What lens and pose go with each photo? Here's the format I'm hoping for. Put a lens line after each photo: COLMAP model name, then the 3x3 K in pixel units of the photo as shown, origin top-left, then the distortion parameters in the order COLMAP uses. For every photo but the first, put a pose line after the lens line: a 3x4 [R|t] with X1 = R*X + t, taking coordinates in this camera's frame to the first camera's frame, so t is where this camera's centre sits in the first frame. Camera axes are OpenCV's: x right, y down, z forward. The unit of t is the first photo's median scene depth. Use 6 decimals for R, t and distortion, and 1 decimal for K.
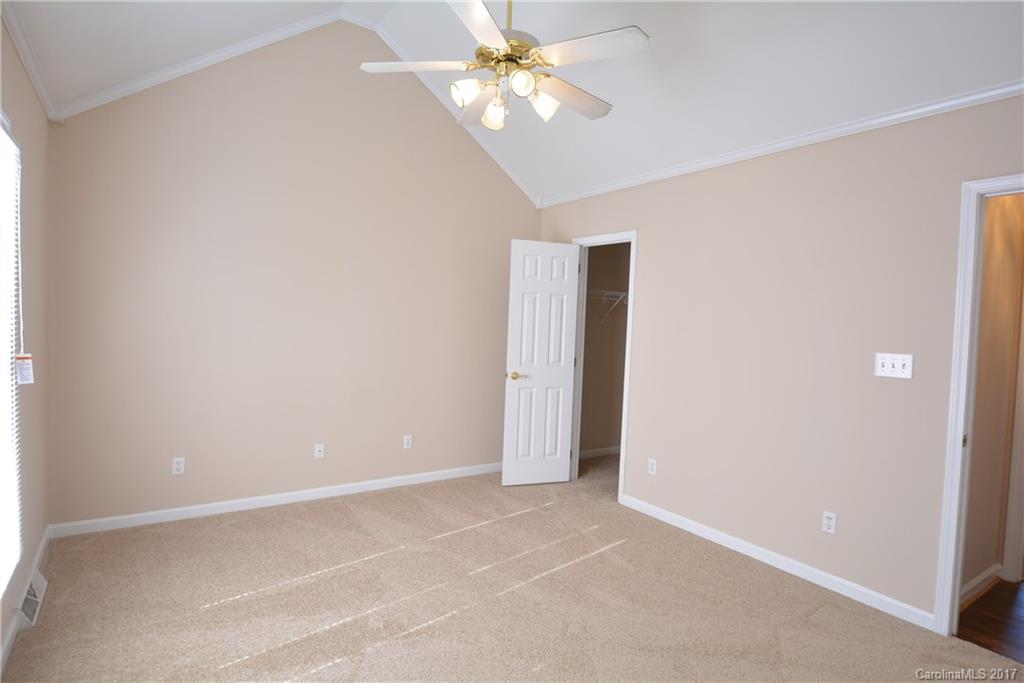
lens RADIAL K [[559.9, 0, 512.0], [0, 559.9, 341.5], [0, 0, 1]] dist [-0.000457, -0.015622]
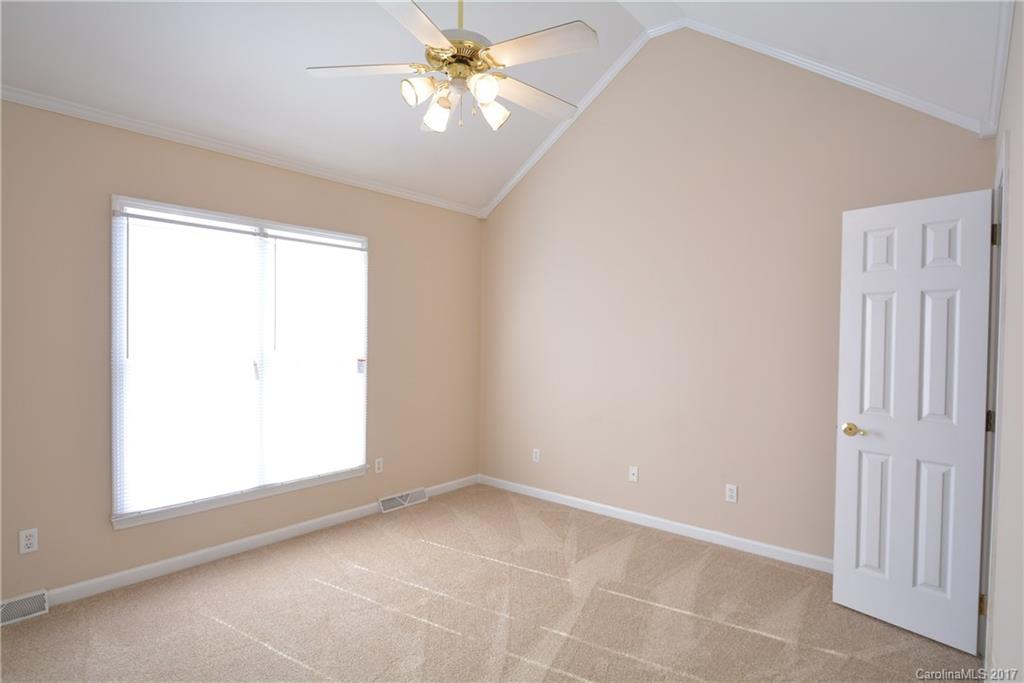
lens RADIAL K [[541.7, 0, 506.5], [0, 541.7, 342.8], [0, 0, 1]] dist [0.002893, -0.011365]
pose [[0.264751, -0.016072, -0.964183, 0.530399], [-0.050971, 0.998230, -0.030635, 0.003793], [0.962969, 0.057256, 0.263463, 0.516347]]
